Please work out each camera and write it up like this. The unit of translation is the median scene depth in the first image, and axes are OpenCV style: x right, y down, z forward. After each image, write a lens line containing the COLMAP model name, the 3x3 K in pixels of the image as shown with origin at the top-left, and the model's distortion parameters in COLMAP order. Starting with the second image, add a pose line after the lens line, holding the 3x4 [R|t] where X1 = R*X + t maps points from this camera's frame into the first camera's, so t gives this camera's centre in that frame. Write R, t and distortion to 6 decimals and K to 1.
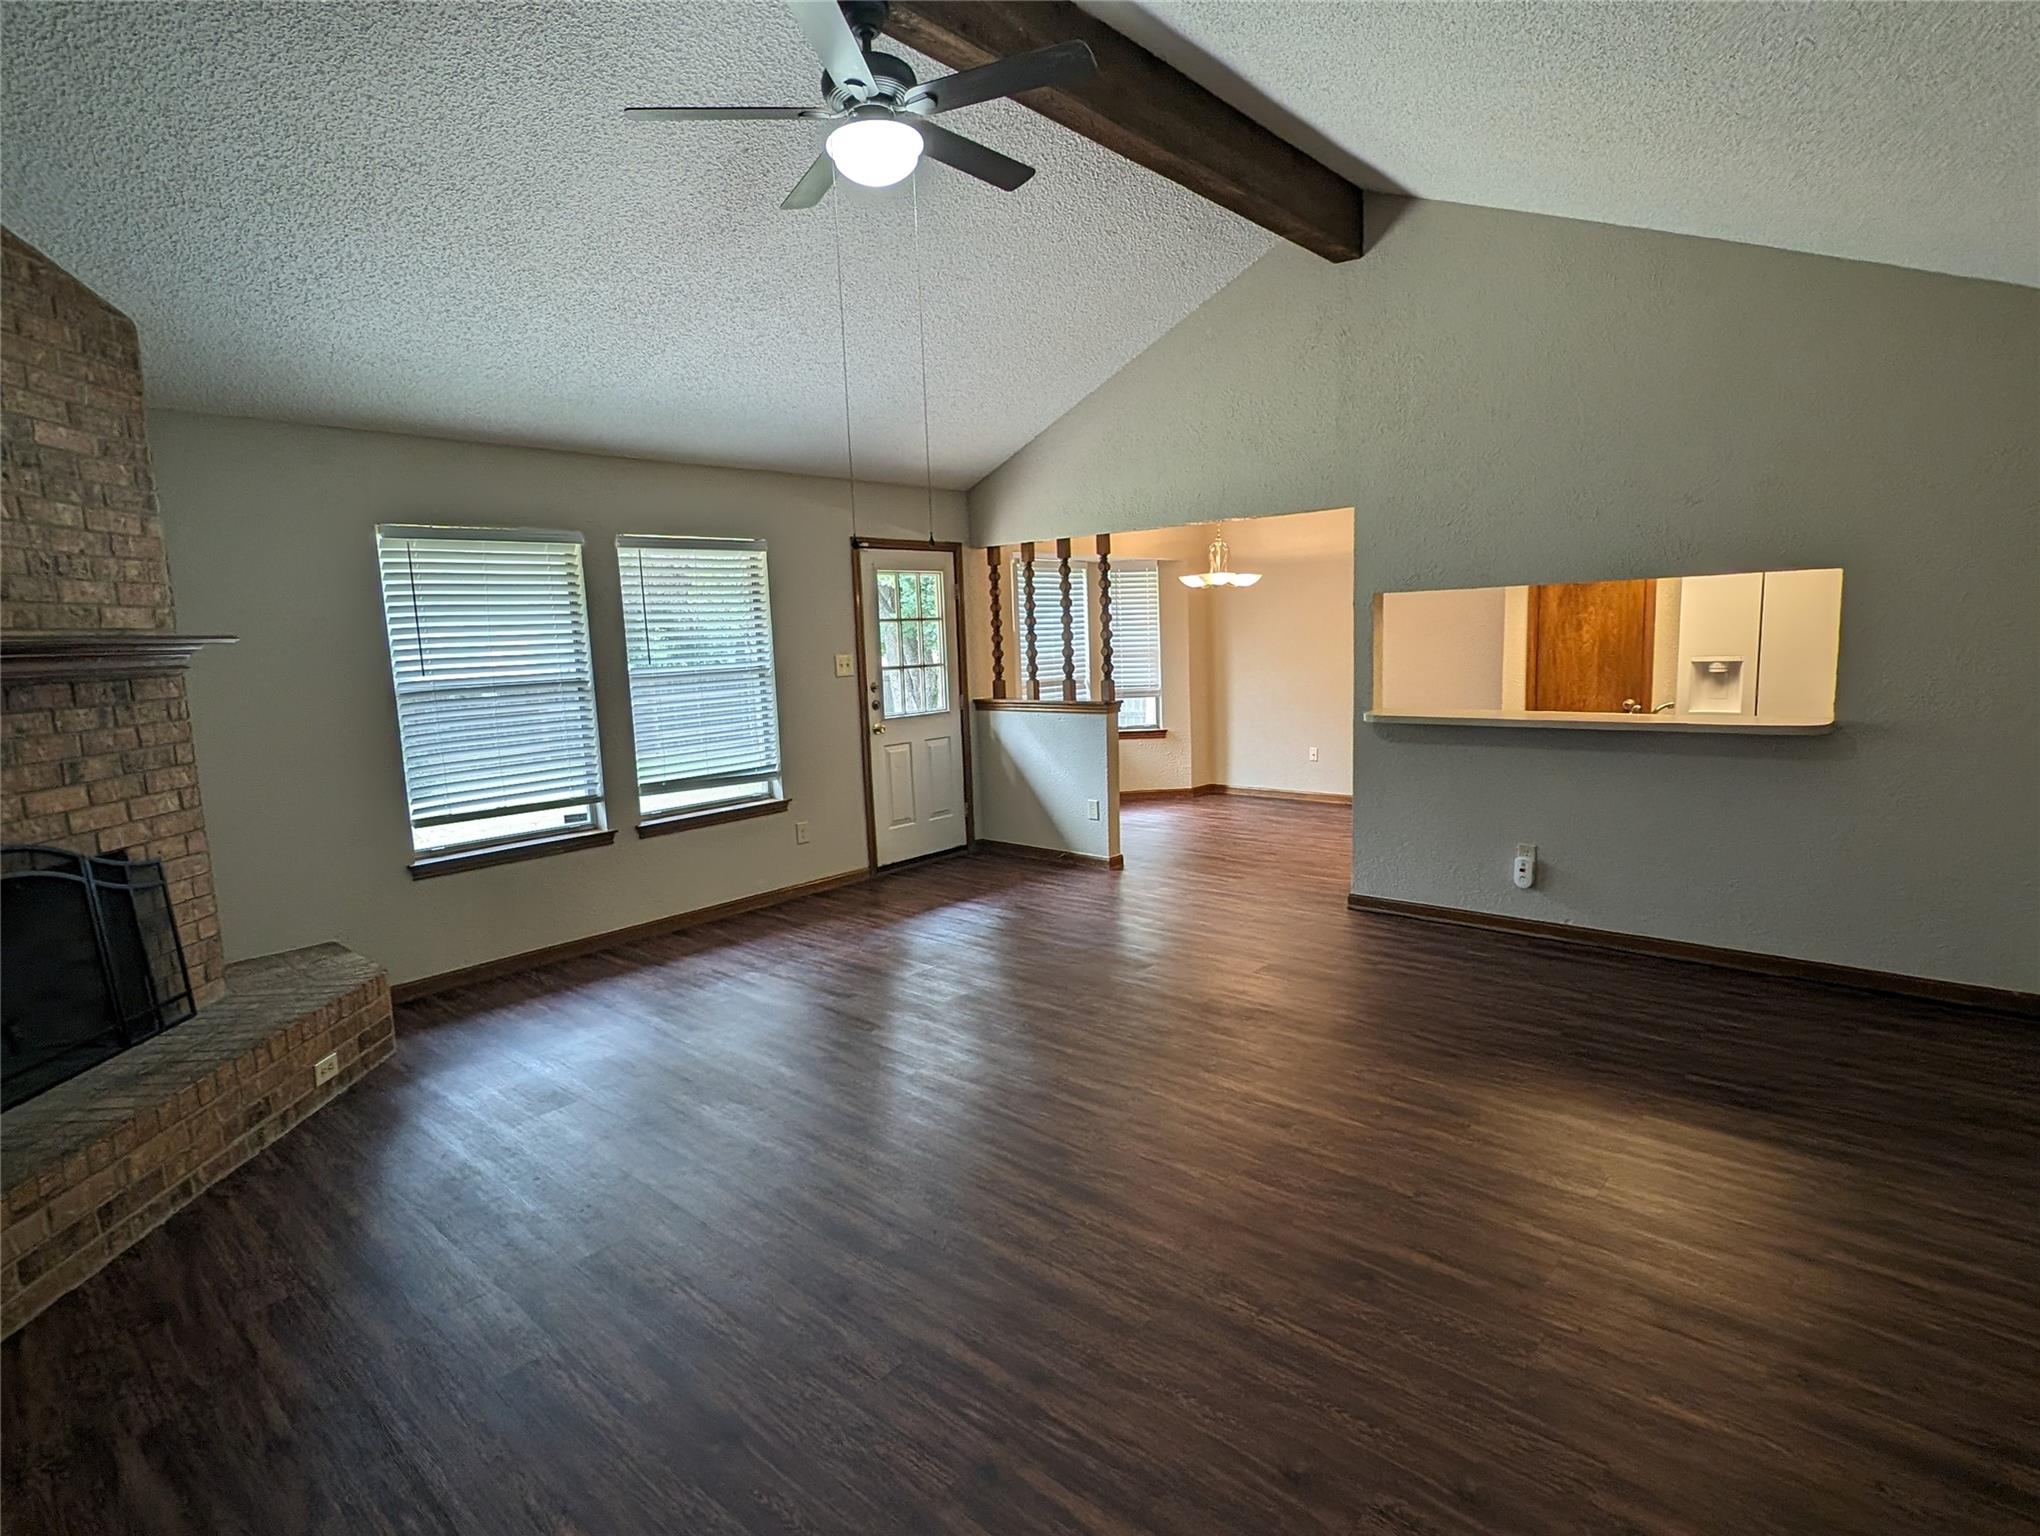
lens RADIAL K [[1024.6, 0, 1020.0], [0, 1024.6, 768.0], [0, 0, 1]] dist [0.012362, -0.001381]
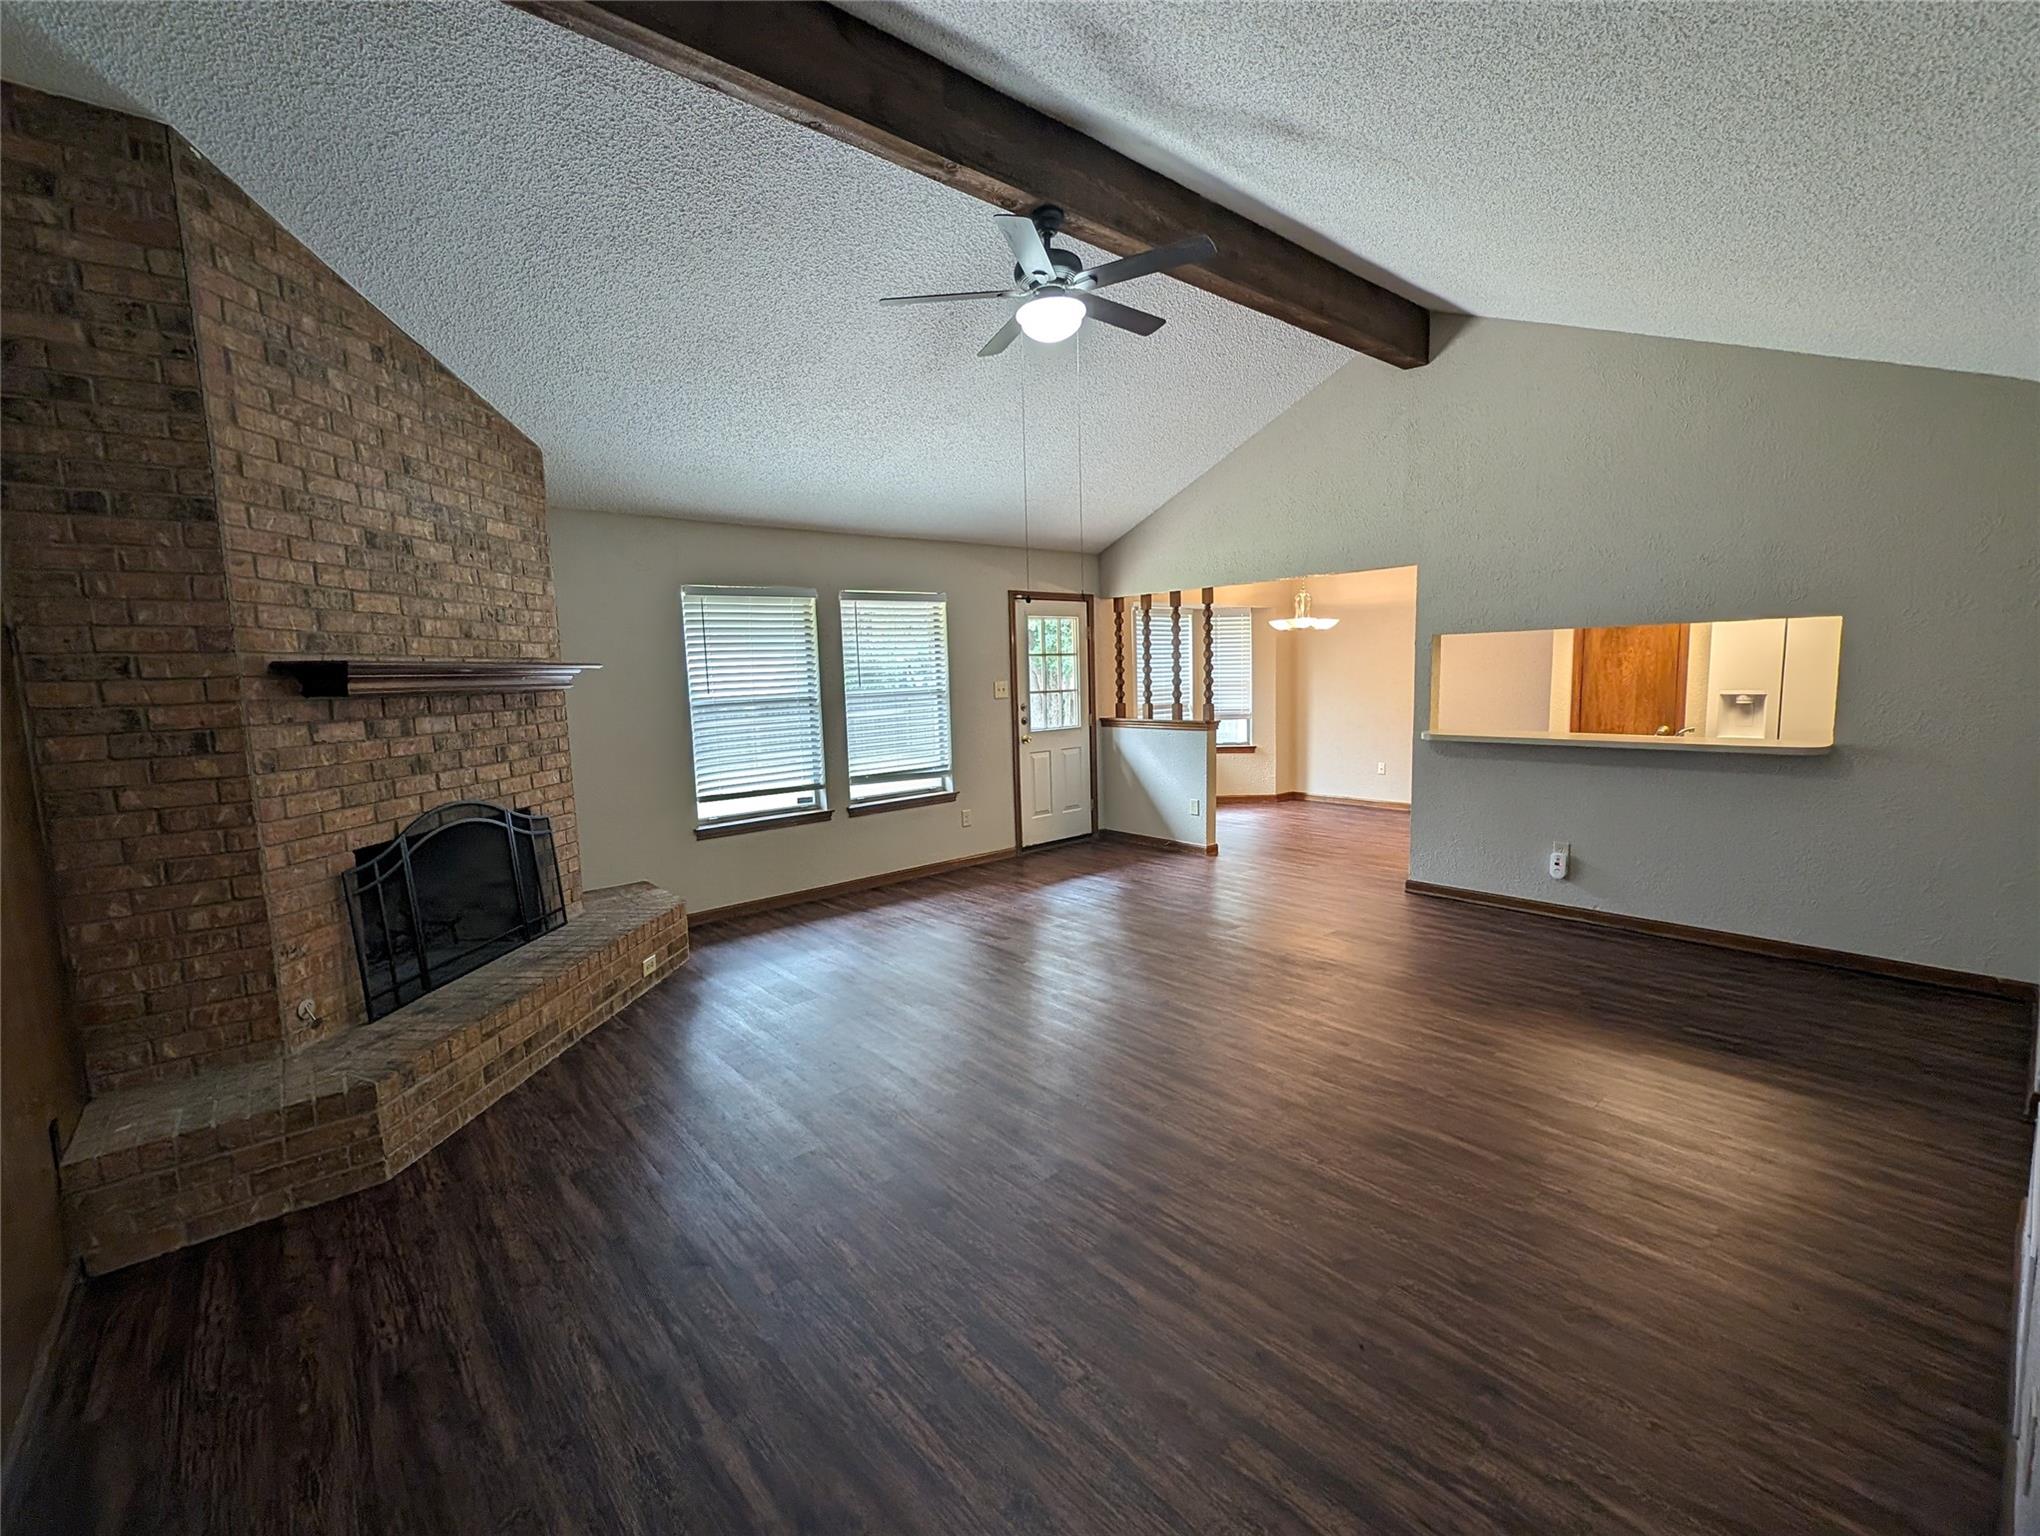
lens RADIAL K [[847.9, 0, 1020.0], [0, 847.9, 768.0], [0, 0, 1]] dist [0.025354, -0.014354]
pose [[0.991573, 0.022944, -0.127499, -0.016215], [-0.024425, 0.999651, -0.010068, 0.015853], [0.127223, 0.013097, 0.991788, -0.105423]]
